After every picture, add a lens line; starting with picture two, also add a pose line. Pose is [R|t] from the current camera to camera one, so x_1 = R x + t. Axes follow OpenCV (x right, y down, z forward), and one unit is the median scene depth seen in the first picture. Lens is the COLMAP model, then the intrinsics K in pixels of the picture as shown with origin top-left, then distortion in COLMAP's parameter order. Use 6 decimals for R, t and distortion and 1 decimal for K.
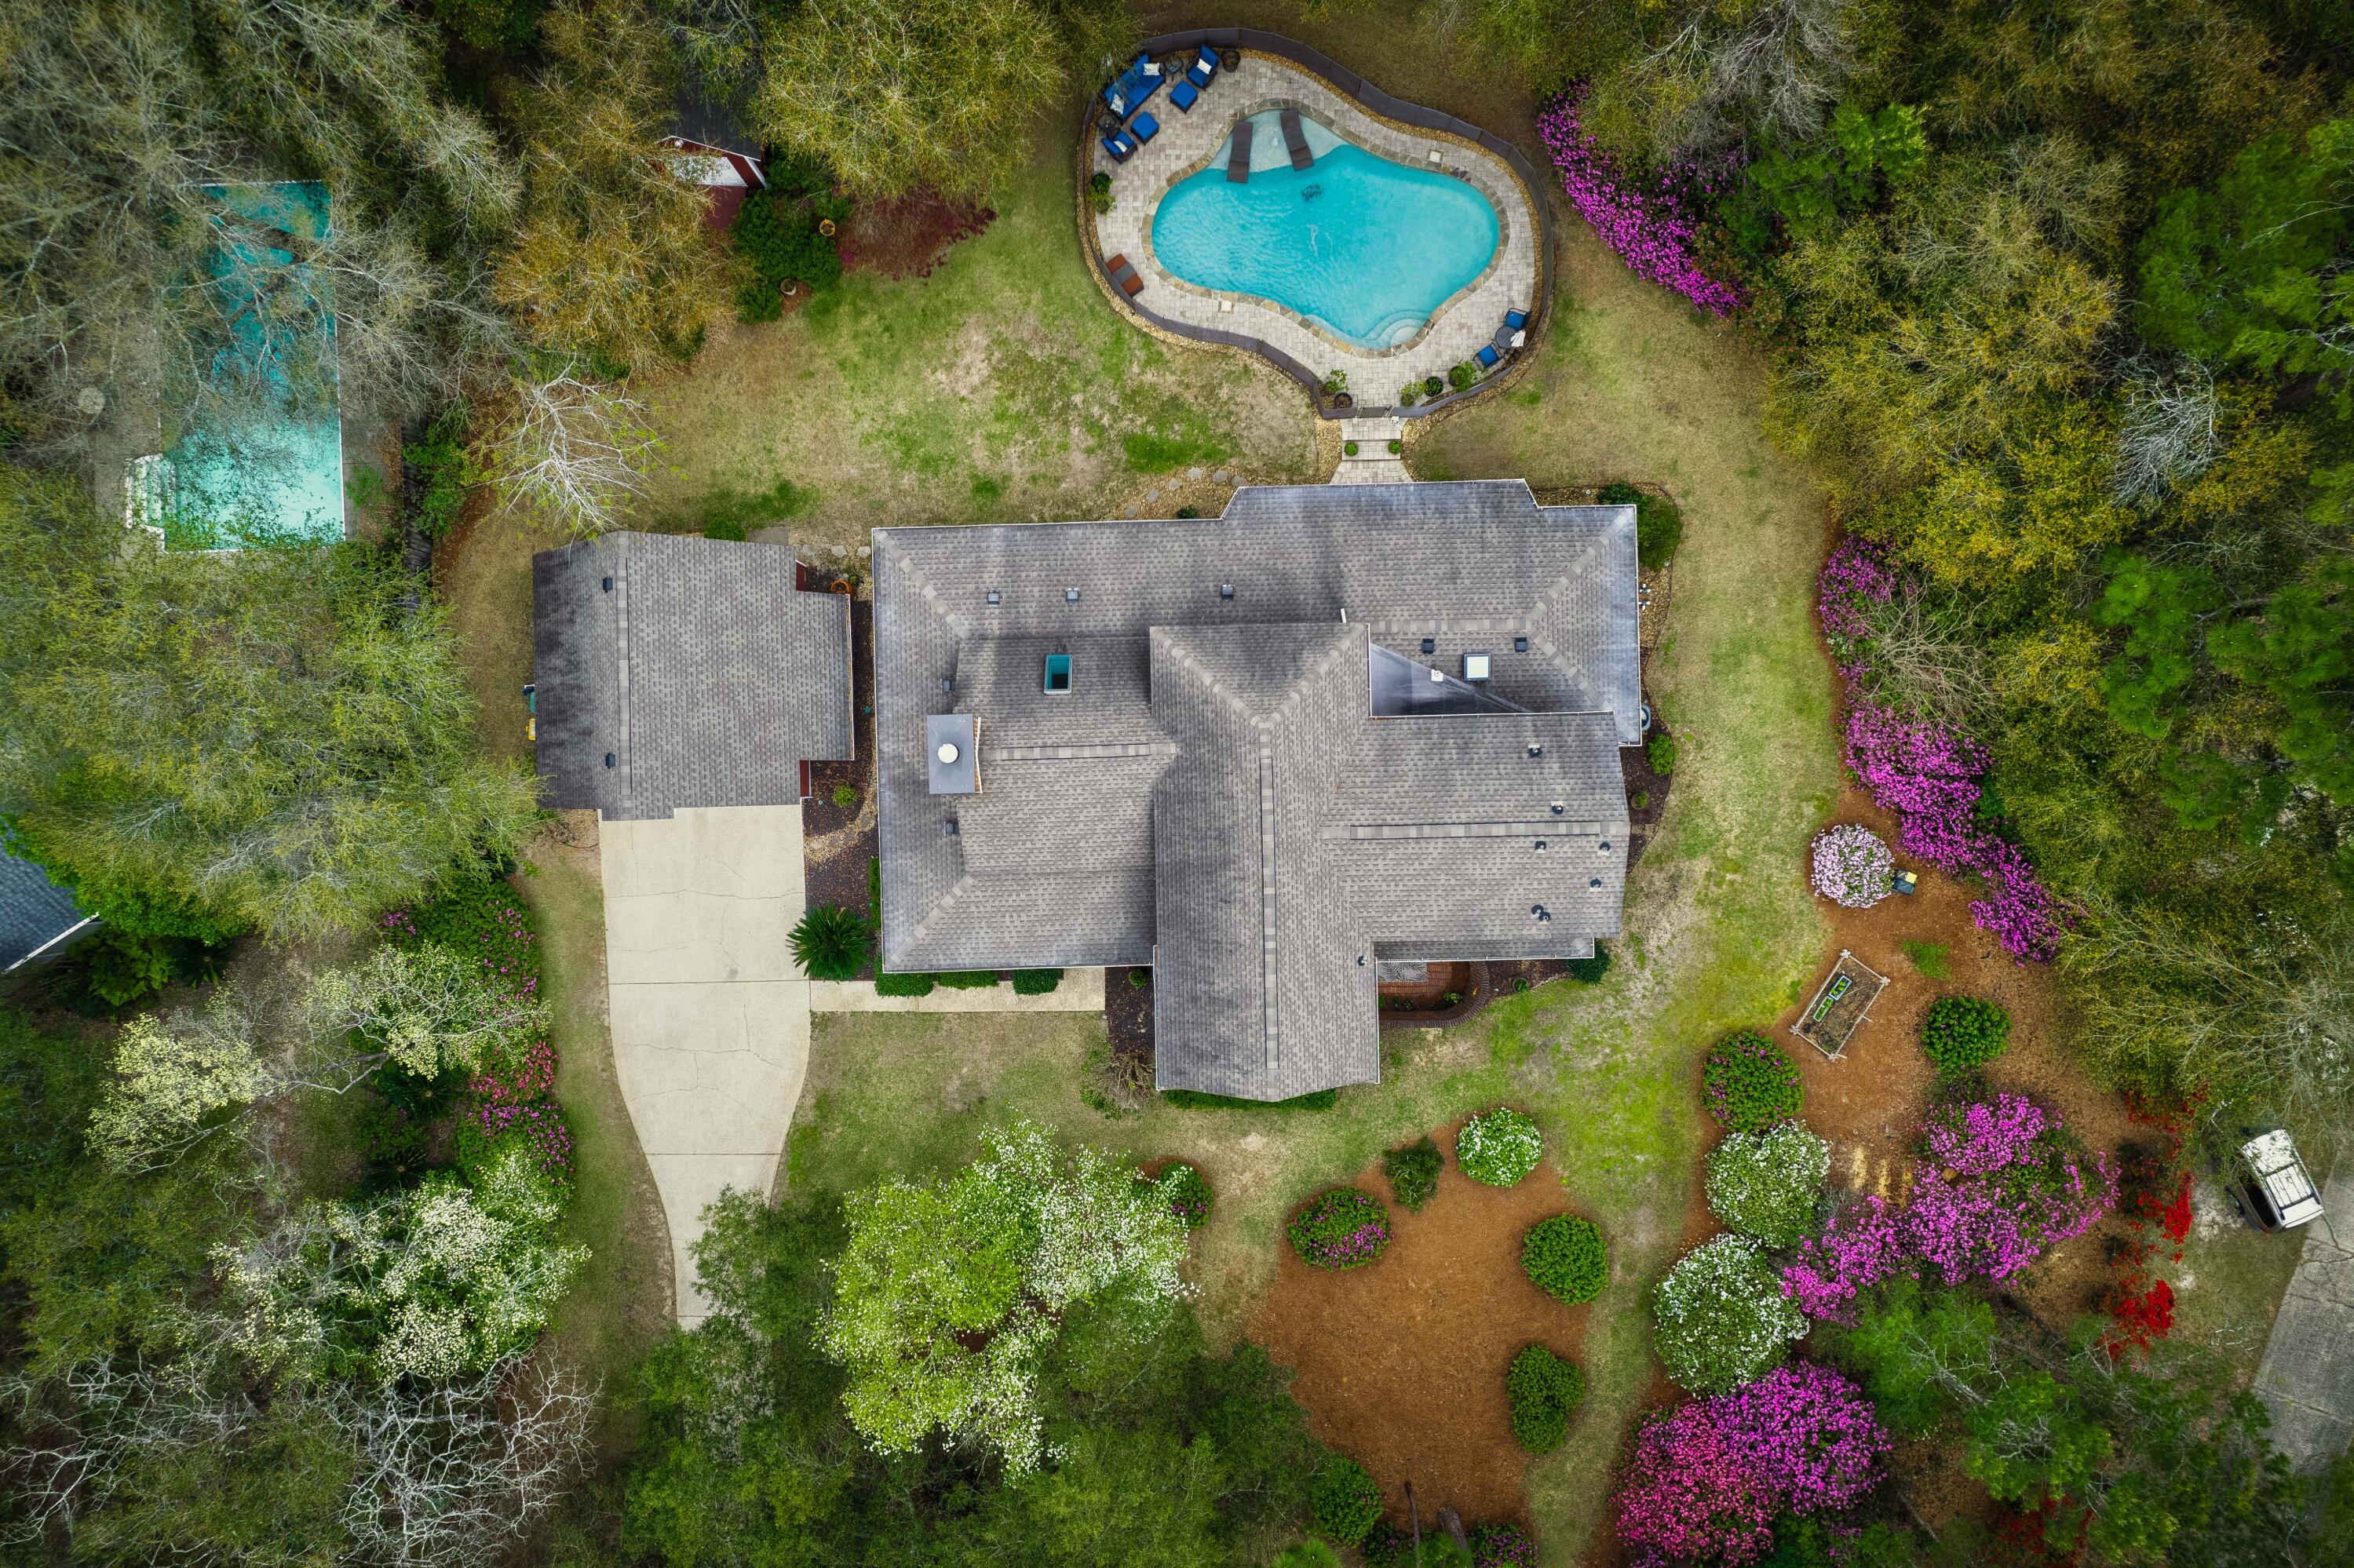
lens RADIAL K [[1499.4, 0, 1178.3], [0, 1499.4, 791.2], [0, 0, 1]] dist [-0.081752, 0.073907]
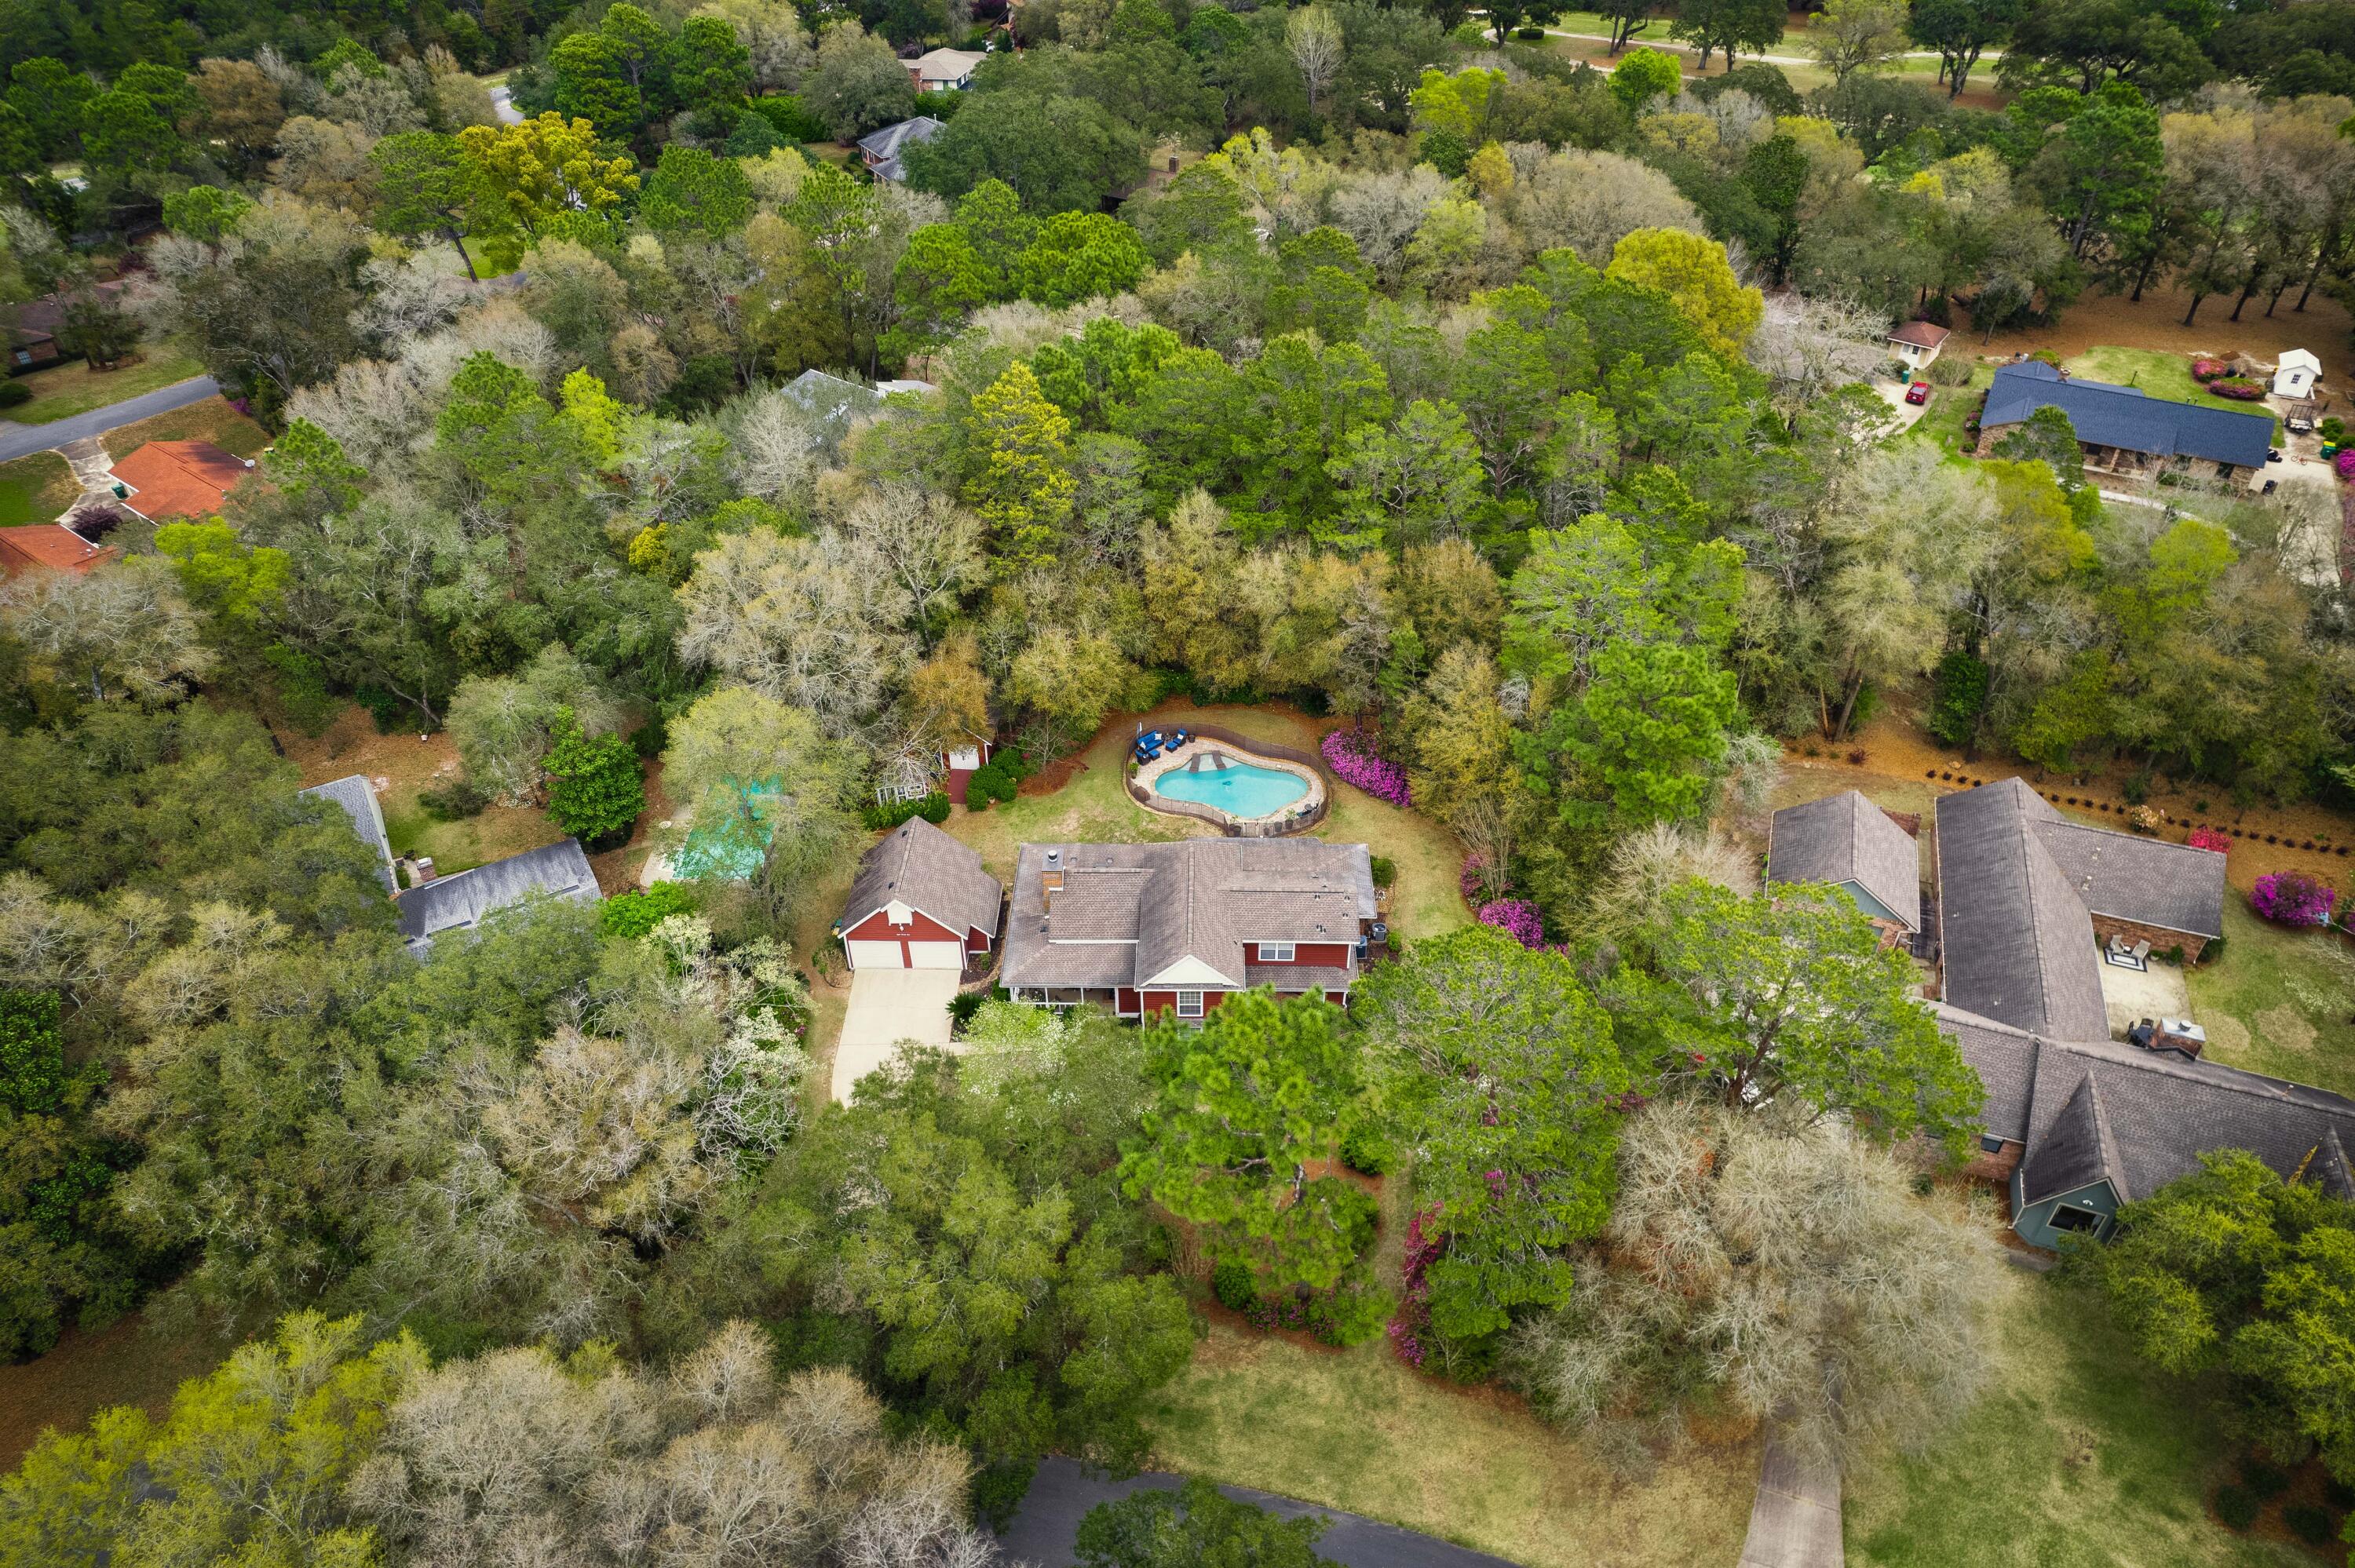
lens RADIAL K [[1499.9, 0, 1178.8], [0, 1499.9, 791.2], [0, 0, 1]] dist [-0.081752, 0.073907]
pose [[0.999221, 0.025308, -0.030274, 0.089474], [-0.039423, 0.607410, -0.793410, 1.459581], [-0.001691, 0.793986, 0.607934, -0.392042]]
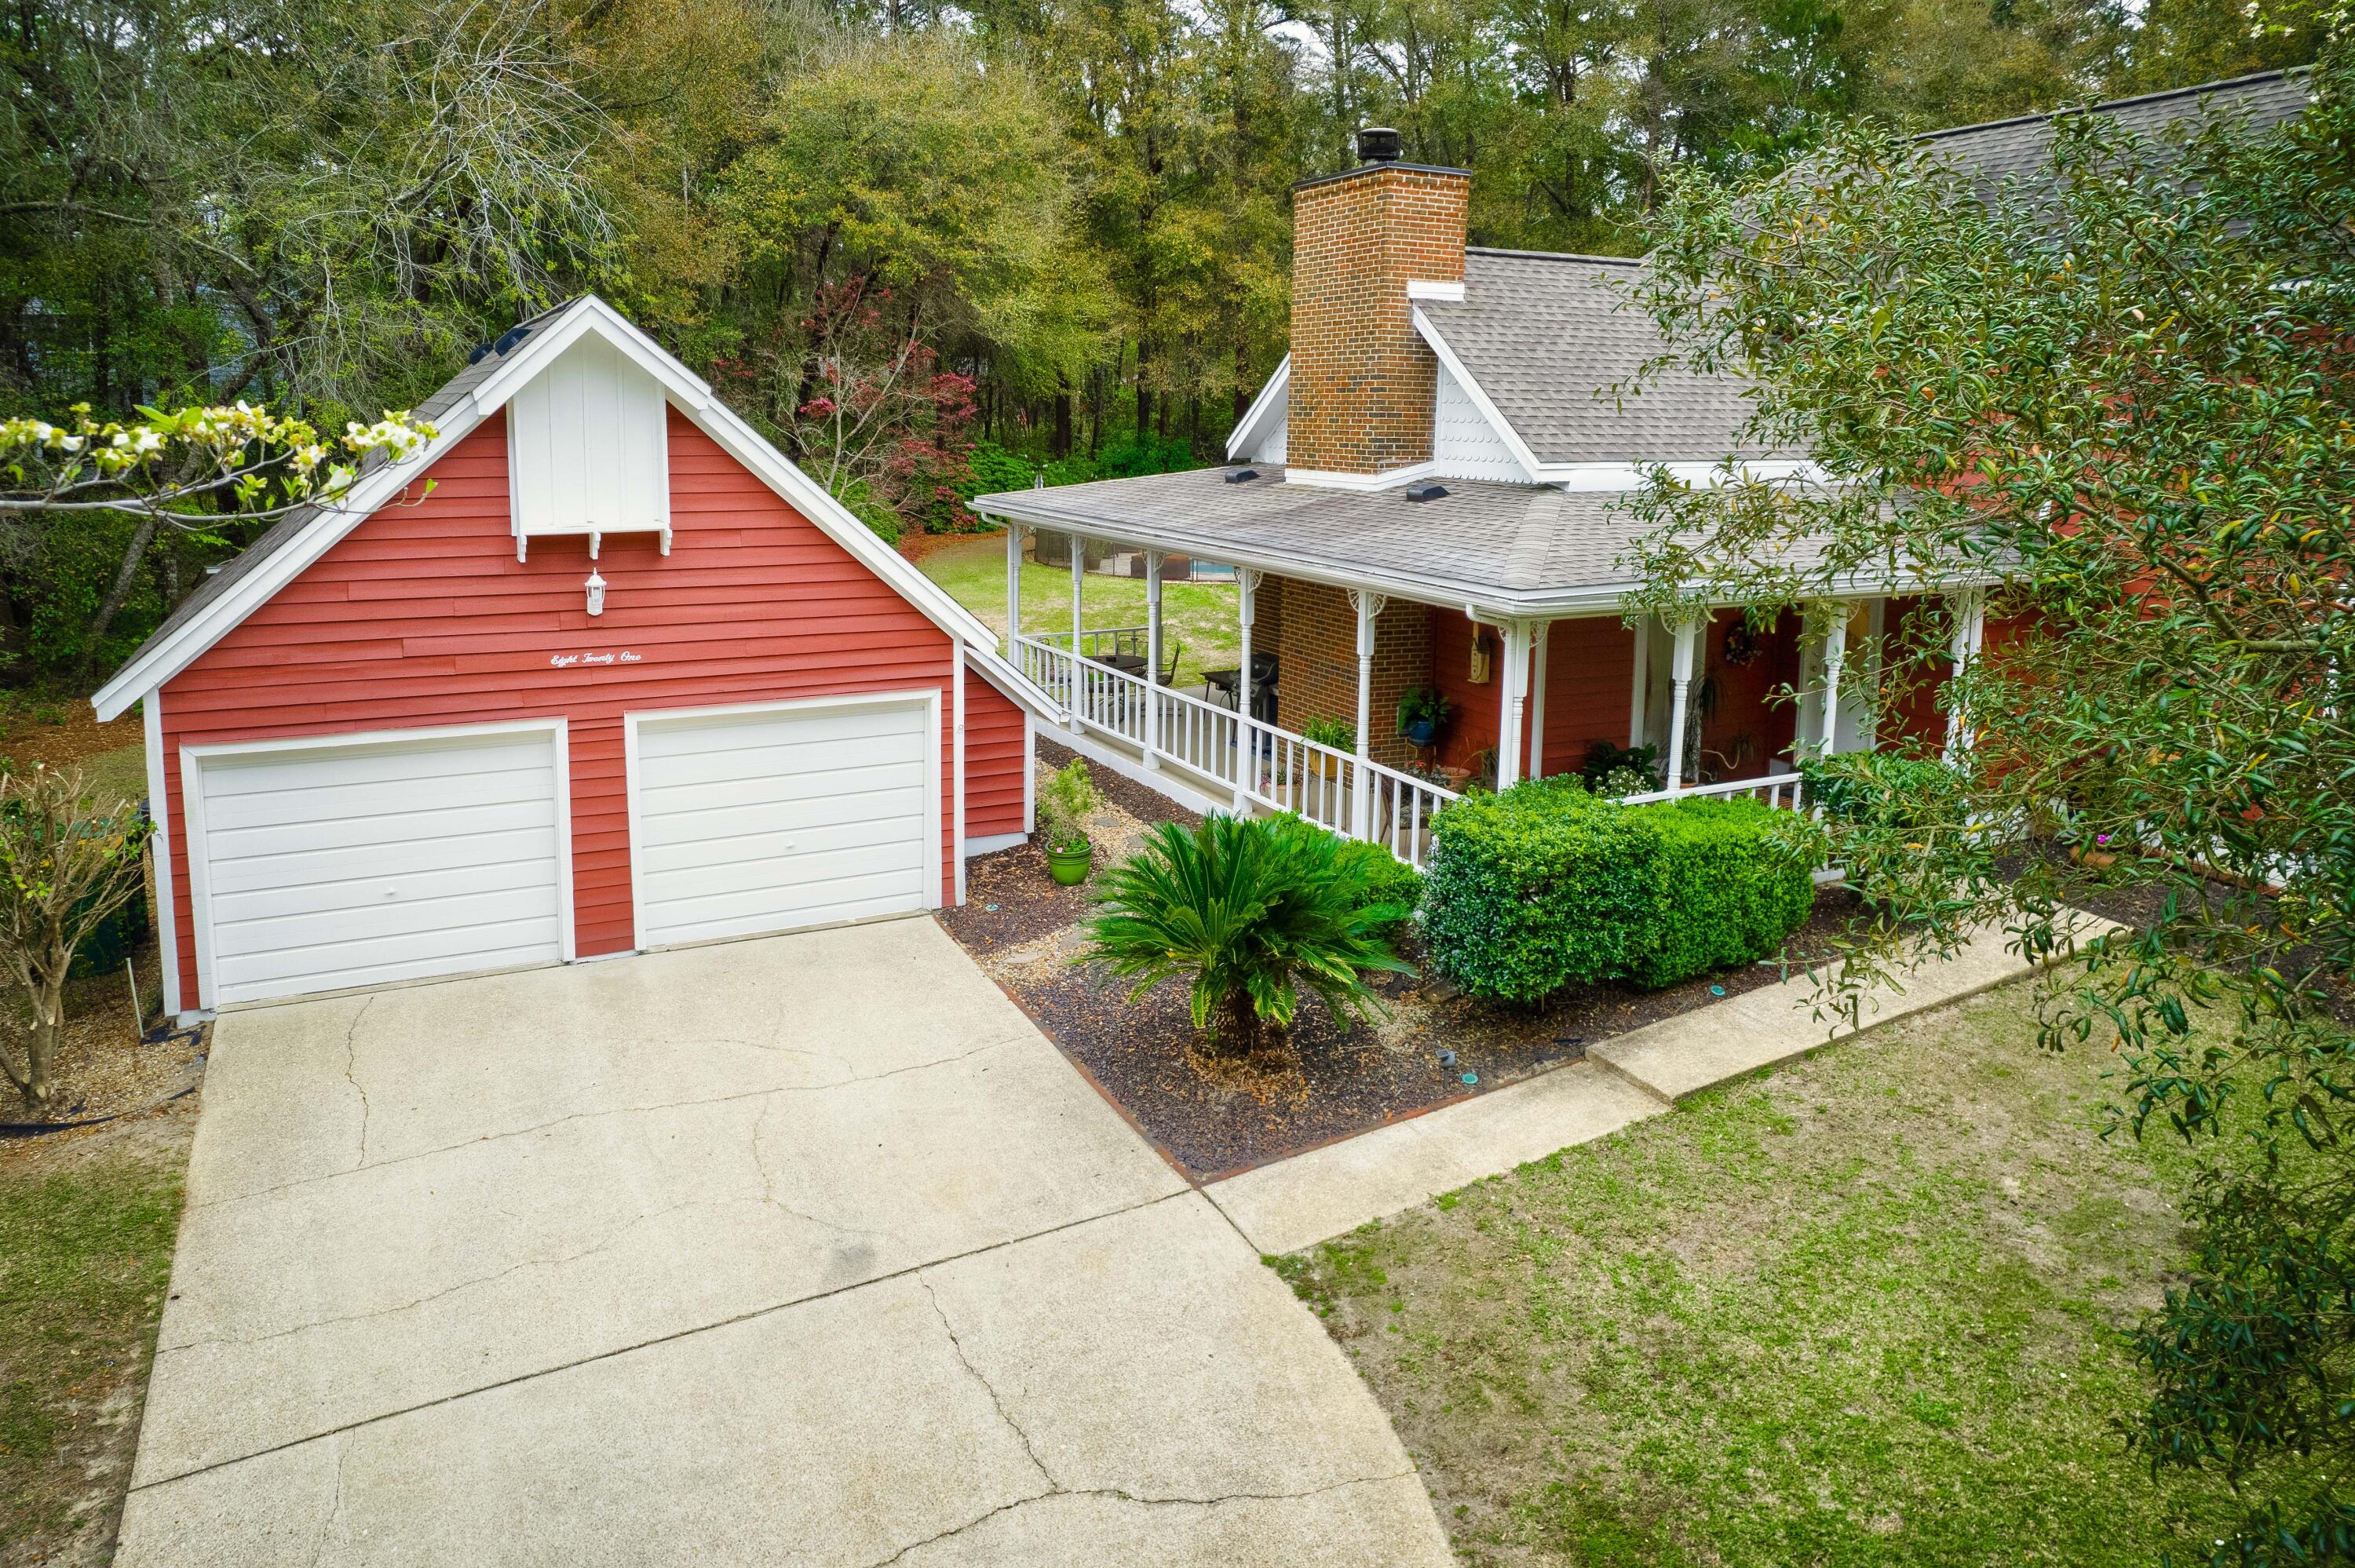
lens RADIAL K [[1585.0, 0, 1169.8], [0, 1585.0, 576.7], [0, 0, 1]] dist [-0.044458, -0.001985]
pose [[0.897802, -0.035383, 0.438975, -0.369033], [0.440005, 0.114220, -0.890702, 0.343071], [-0.018624, 0.992825, 0.118116, 0.917216]]
